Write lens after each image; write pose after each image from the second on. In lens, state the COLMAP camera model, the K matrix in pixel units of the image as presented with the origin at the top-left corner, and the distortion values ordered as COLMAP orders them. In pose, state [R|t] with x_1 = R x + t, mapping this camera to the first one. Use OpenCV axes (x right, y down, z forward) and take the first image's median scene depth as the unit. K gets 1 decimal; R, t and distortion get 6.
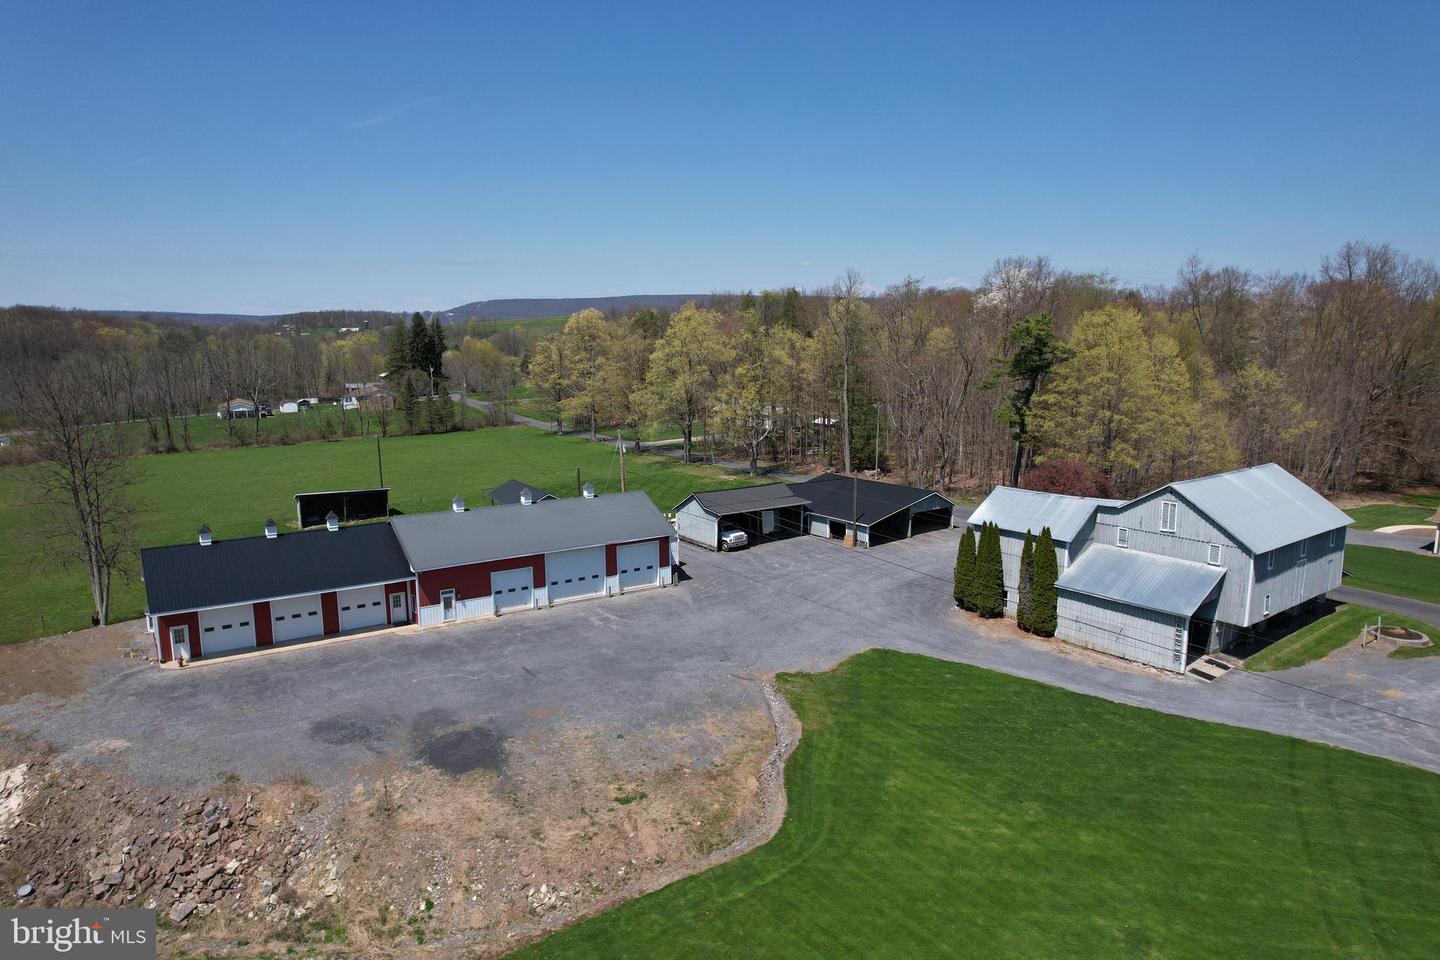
lens RADIAL K [[918.2, 0, 720.0], [0, 918.2, 480.0], [0, 0, 1]] dist [-0.072727, 0.067948]
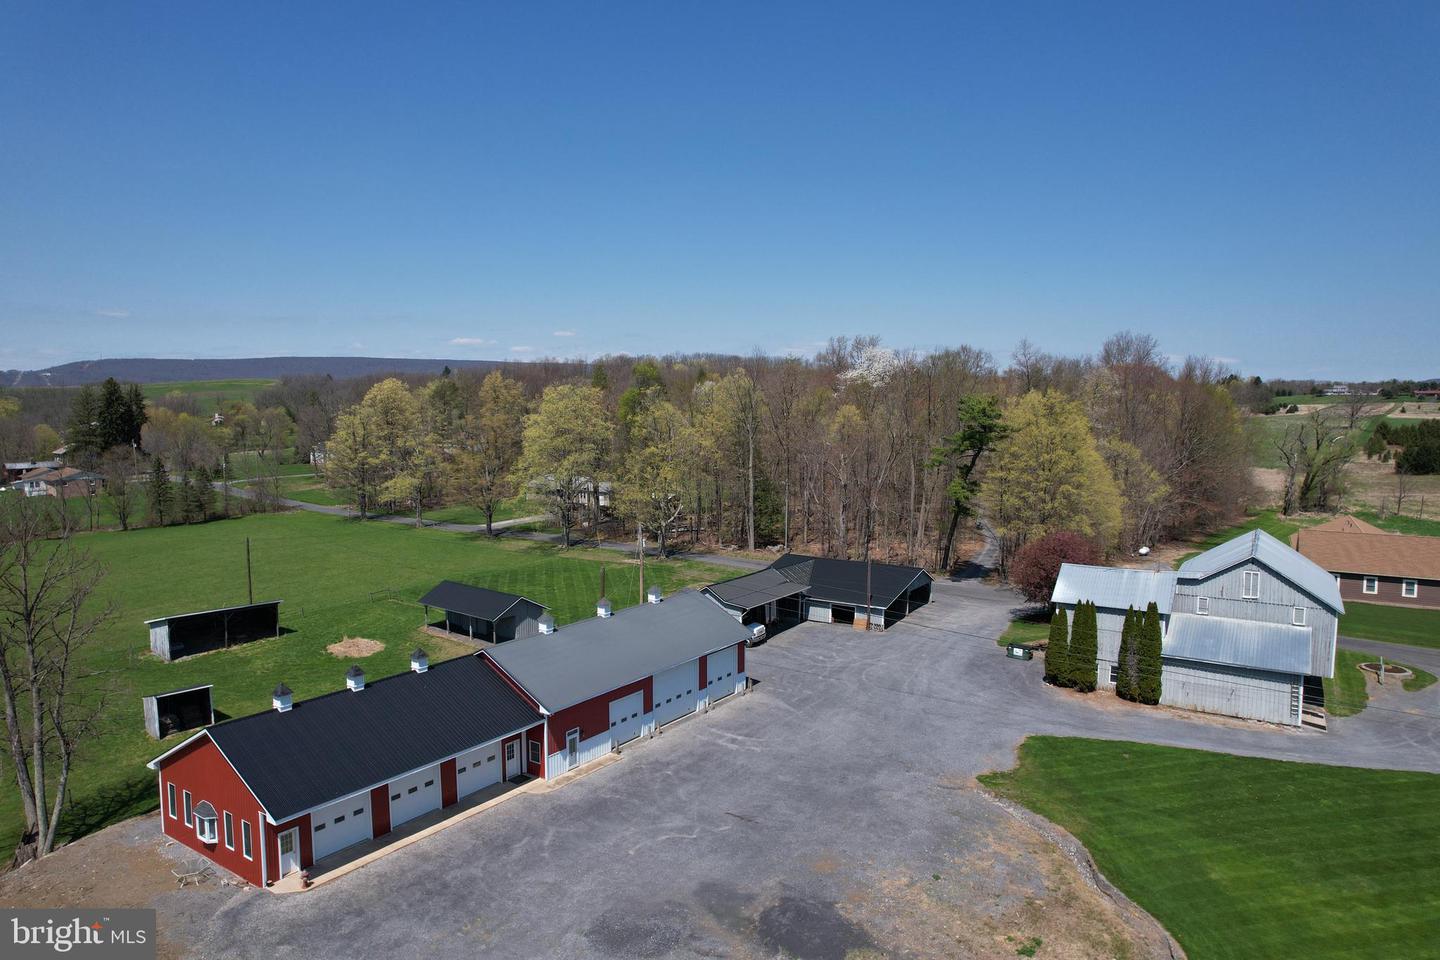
lens RADIAL K [[918.2, 0, 720.0], [0, 918.2, 480.0], [0, 0, 1]] dist [-0.072727, 0.067948]
pose [[0.935764, -0.027258, 0.351571, -0.486300], [0.051599, 0.996861, -0.060050, -0.053281], [-0.348831, 0.074334, 0.934233, 0.167001]]
